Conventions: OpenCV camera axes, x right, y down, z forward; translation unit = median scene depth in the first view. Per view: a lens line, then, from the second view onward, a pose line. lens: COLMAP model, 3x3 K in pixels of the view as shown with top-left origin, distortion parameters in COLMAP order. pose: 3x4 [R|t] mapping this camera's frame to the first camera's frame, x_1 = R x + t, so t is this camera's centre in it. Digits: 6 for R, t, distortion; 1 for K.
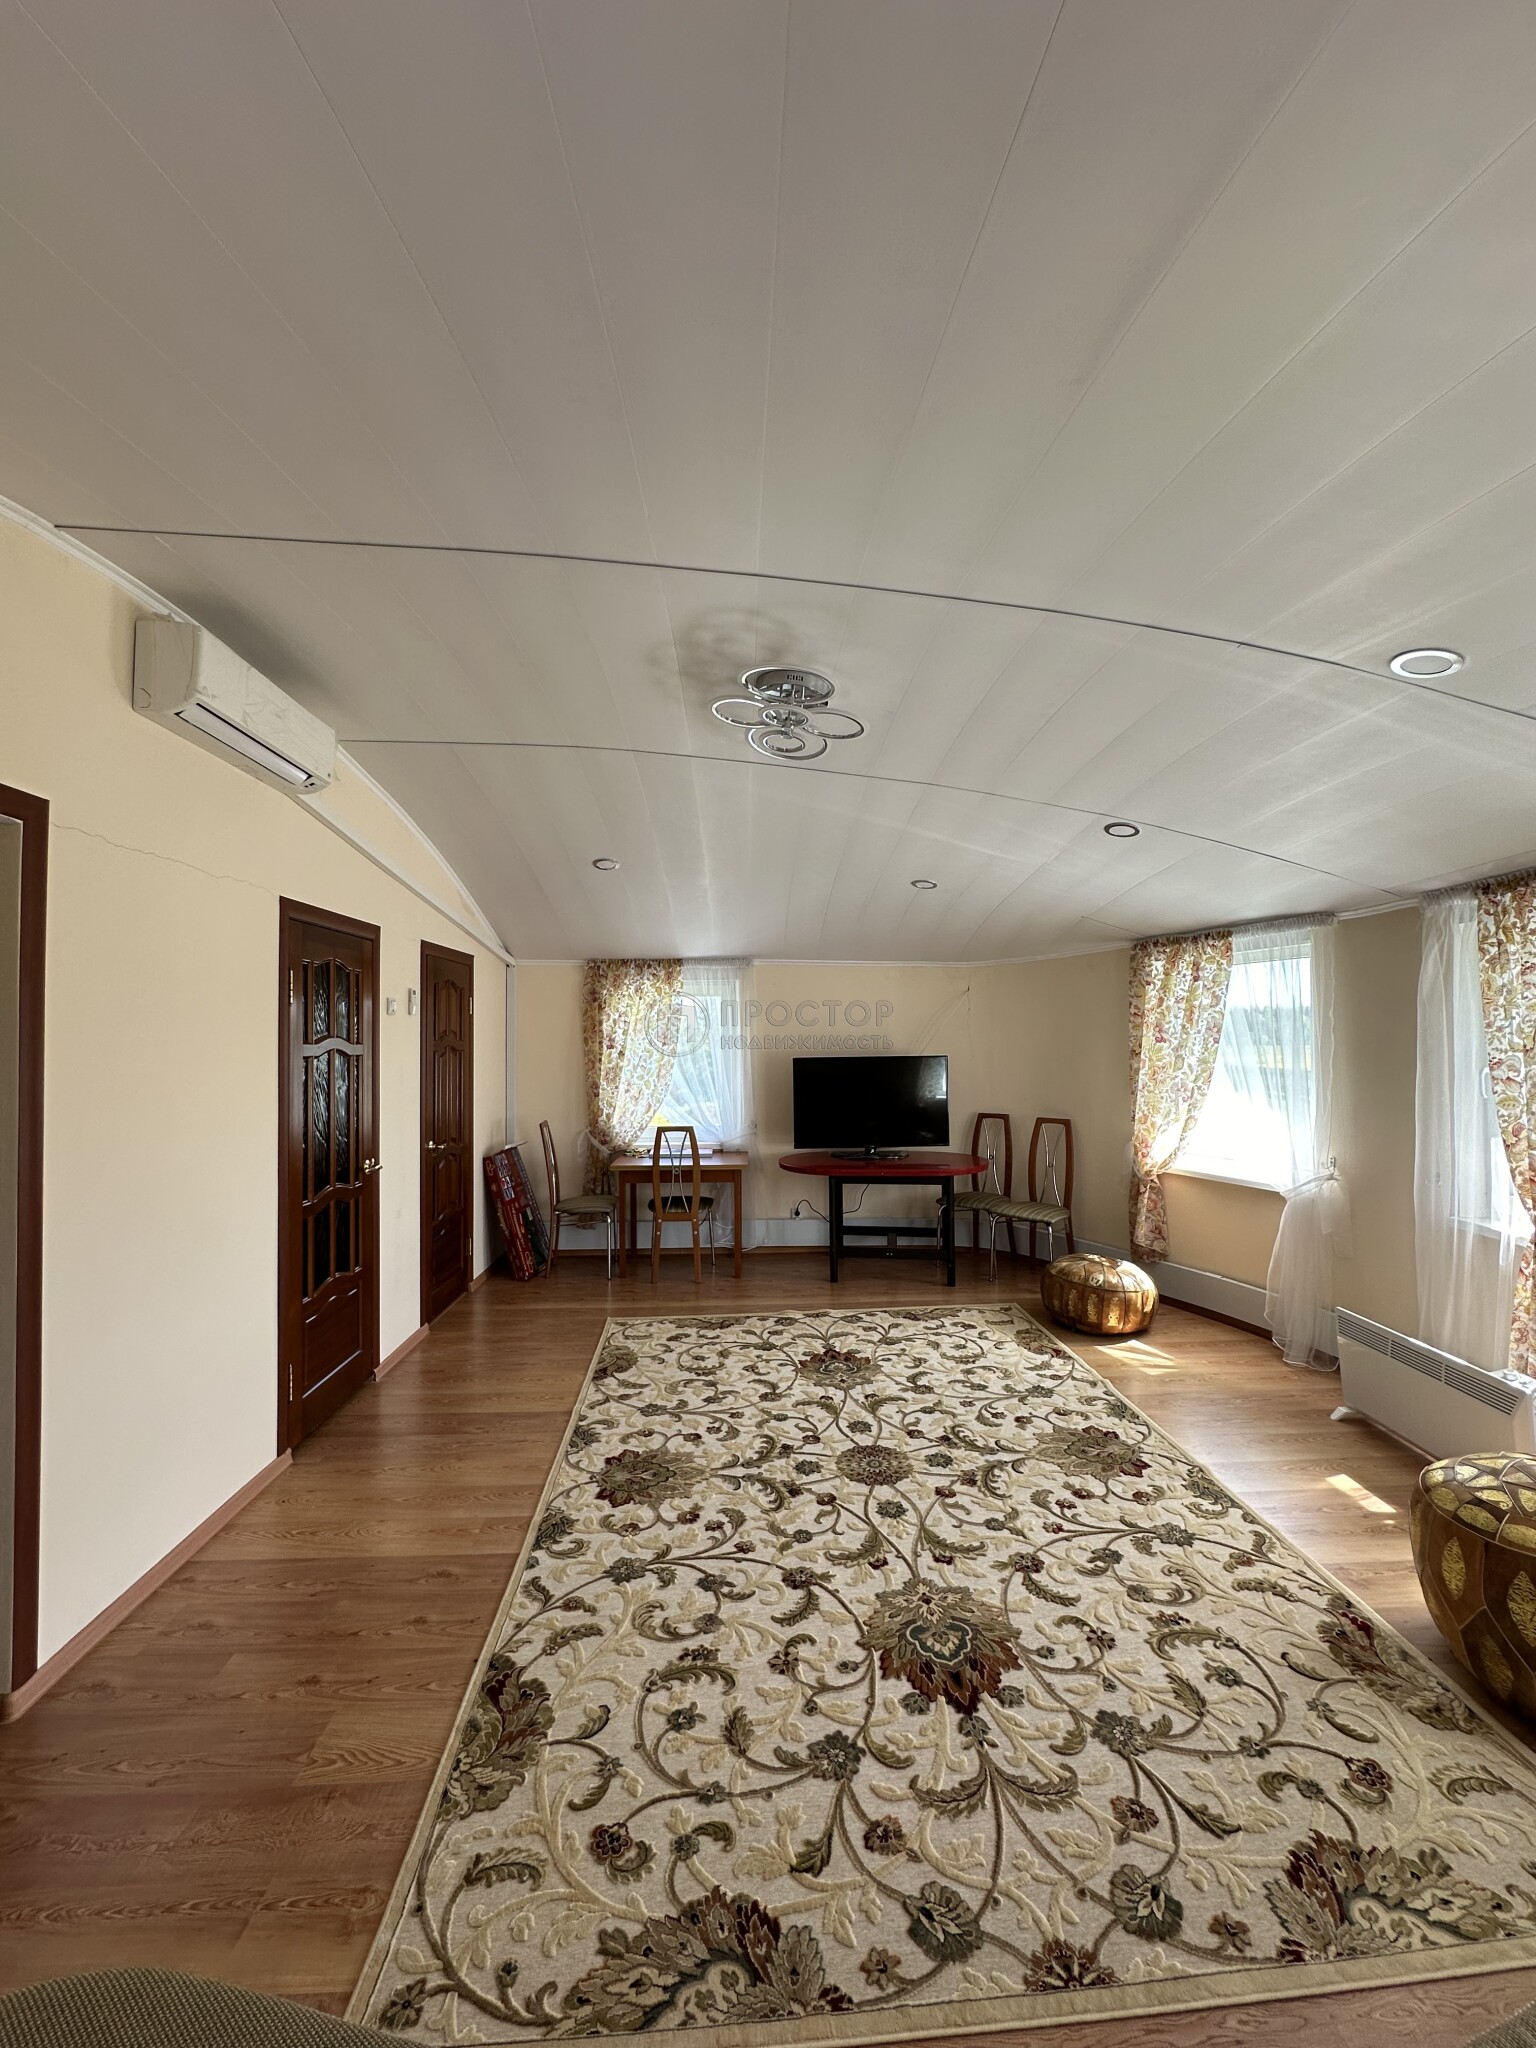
lens RADIAL K [[818.6, 0, 768.0], [0, 818.6, 1024.0], [0, 0, 1]] dist [-0.006006, 0.001265]
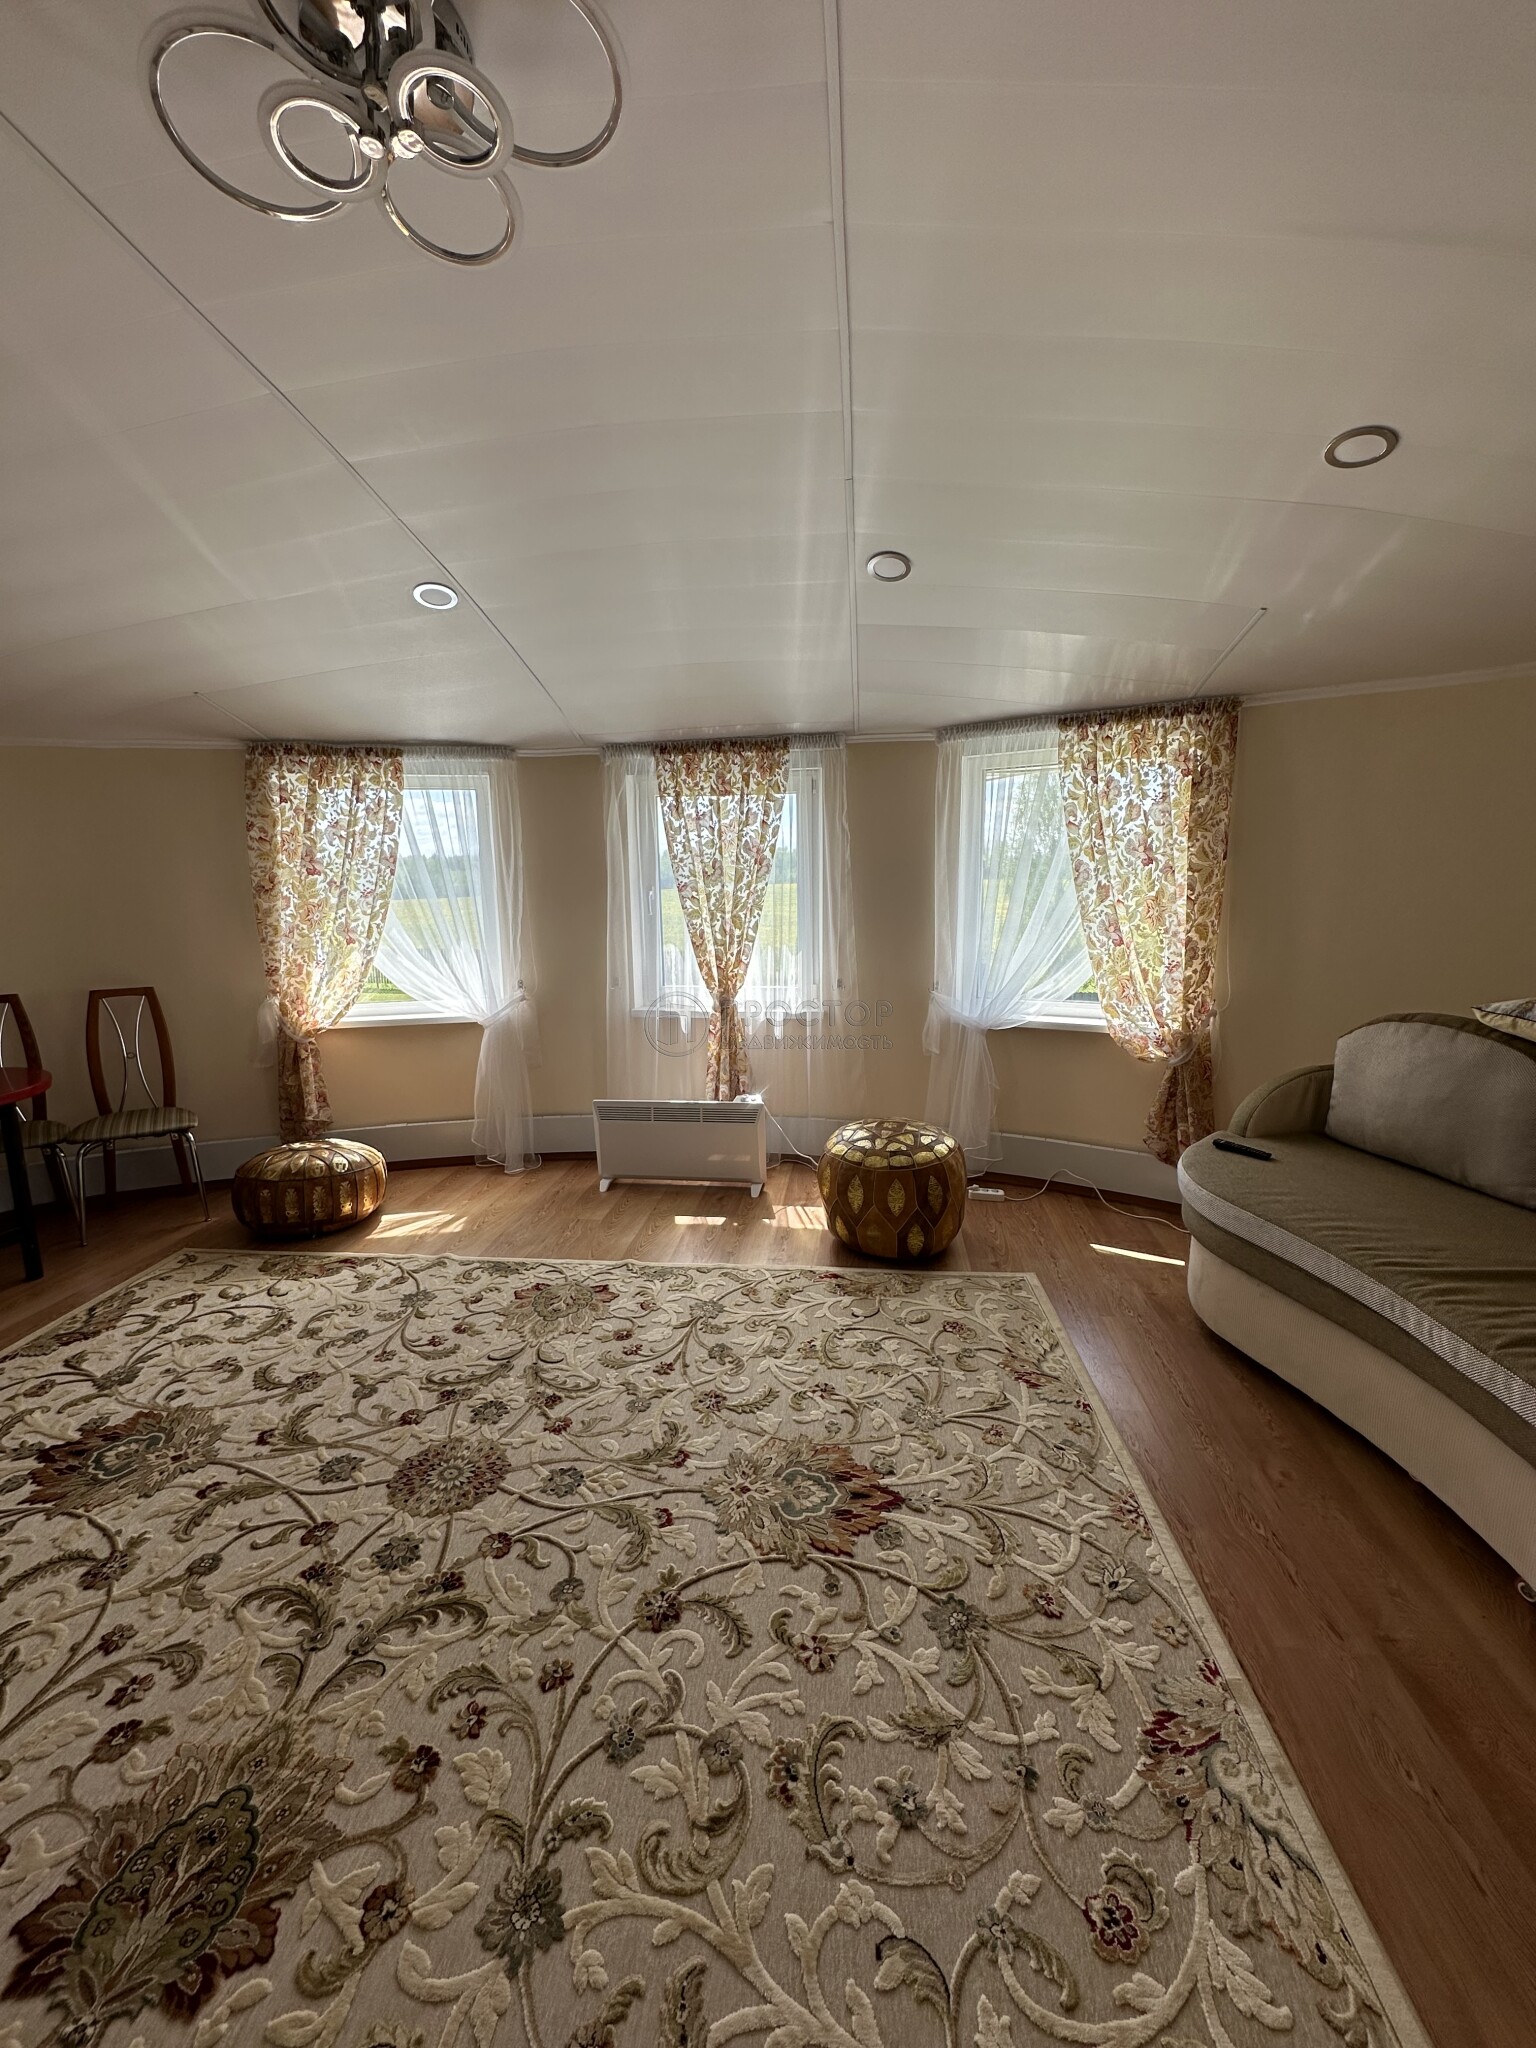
lens RADIAL K [[818.6, 0, 768.0], [0, 818.6, 1024.0], [0, 0, 1]] dist [-0.006006, 0.001265]
pose [[0.157390, -0.154608, 0.975359, -0.392430], [-0.008277, 0.987427, 0.157857, 0.052733], [-0.987502, -0.032918, 0.154131, 0.584432]]
